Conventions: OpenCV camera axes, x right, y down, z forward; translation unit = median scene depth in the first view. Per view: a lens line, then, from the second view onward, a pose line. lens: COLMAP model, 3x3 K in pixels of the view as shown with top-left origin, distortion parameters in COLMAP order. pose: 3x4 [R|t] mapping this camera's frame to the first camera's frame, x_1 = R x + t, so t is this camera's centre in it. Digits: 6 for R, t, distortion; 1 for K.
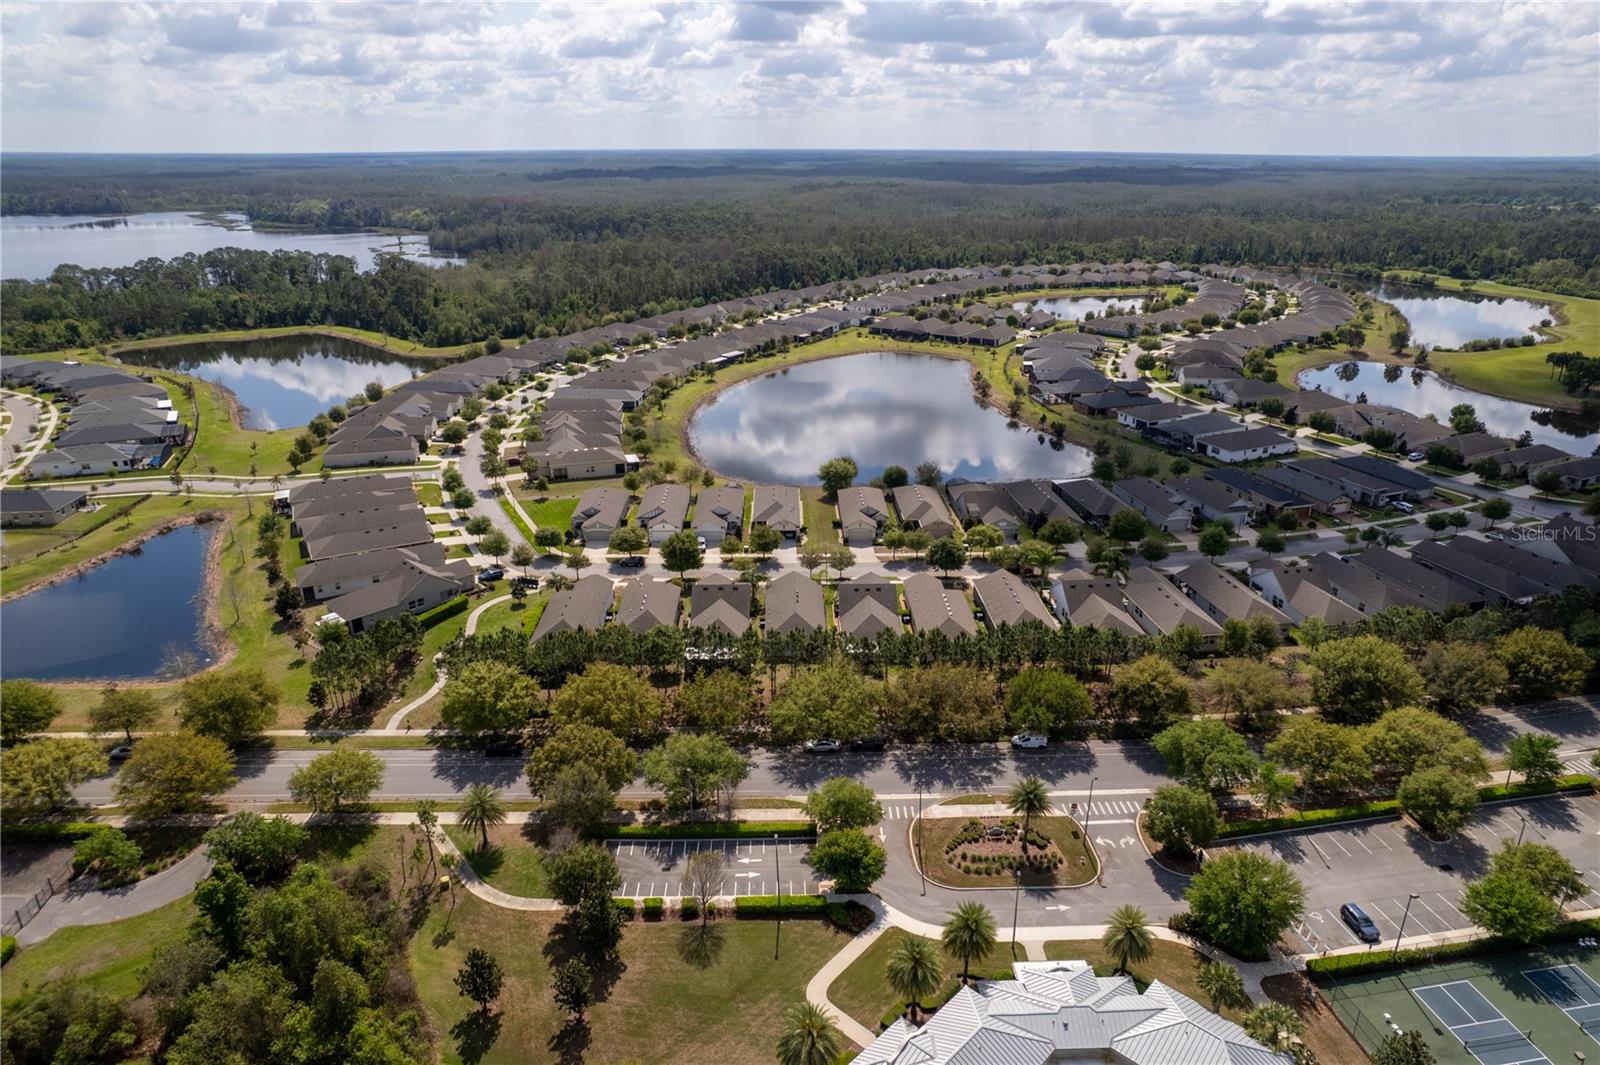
lens RADIAL K [[1035.3, 0, 808.7], [0, 1035.3, 528.8], [0, 0, 1]] dist [-0.080955, 0.072518]
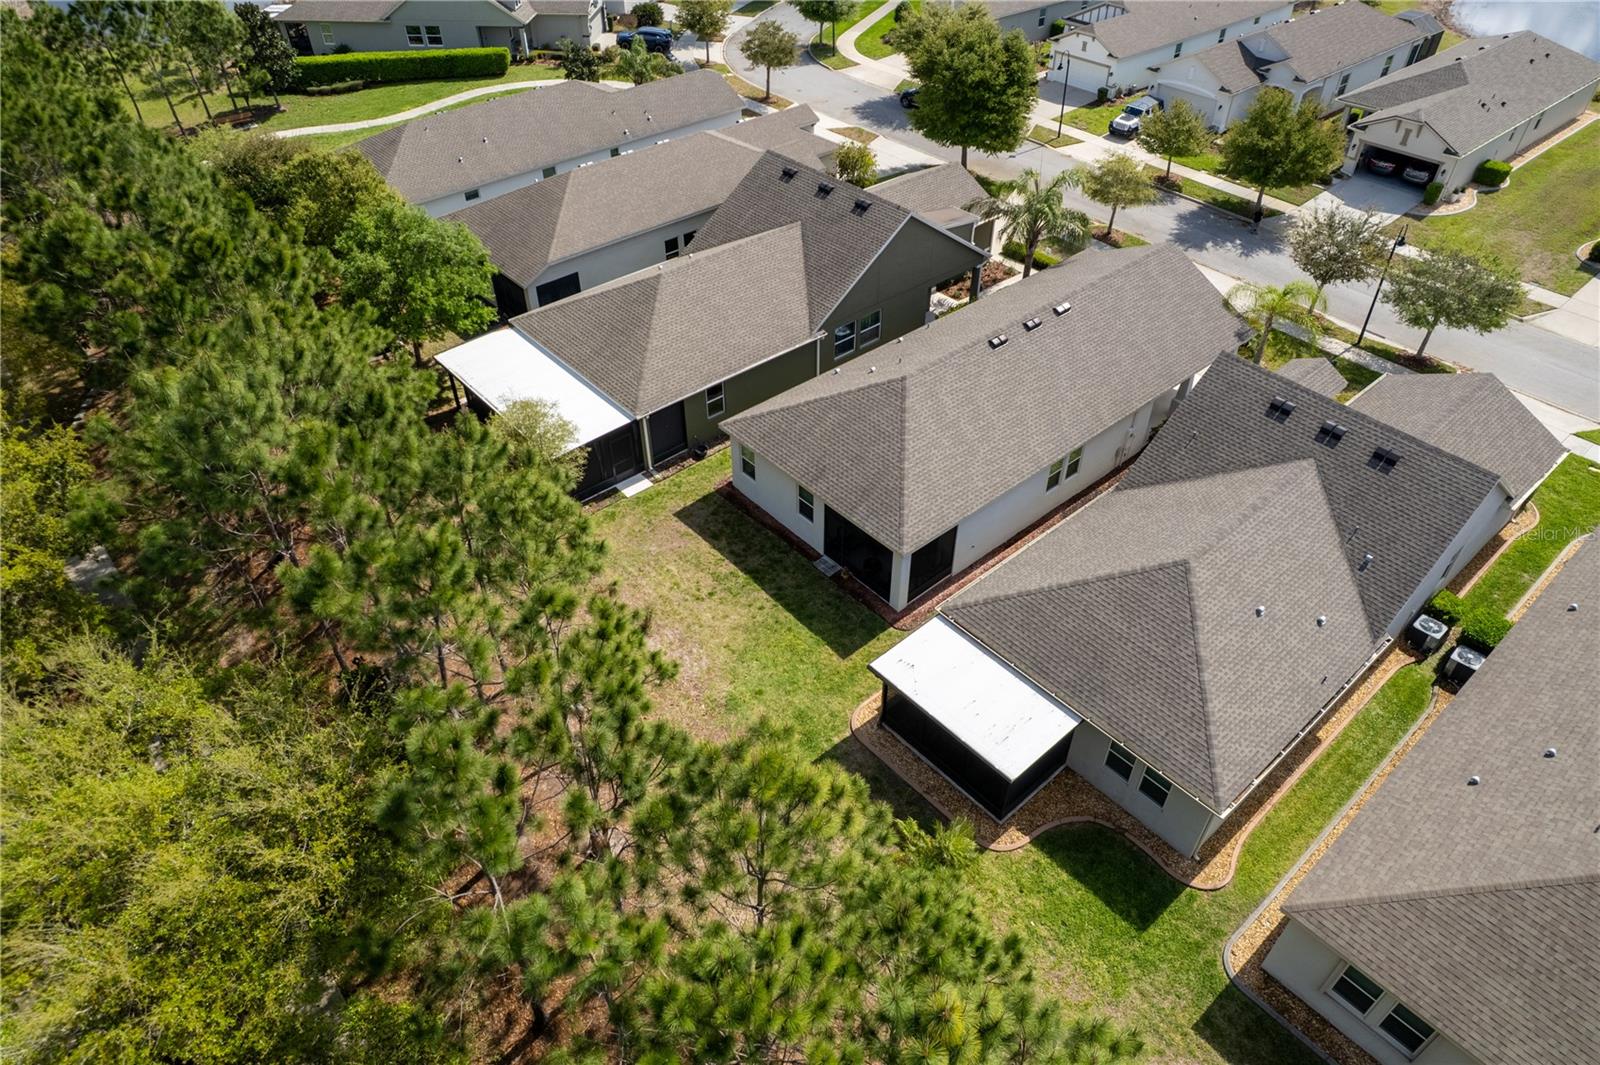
lens RADIAL K [[1035.3, 0, 808.7], [0, 1035.3, 528.8], [0, 0, 1]] dist [-0.080955, 0.072518]
pose [[0.639514, 0.501333, -0.582827, 0.034716], [-0.272327, 0.856689, 0.438088, 0.004865], [0.718929, -0.121444, 0.684392, 0.238888]]
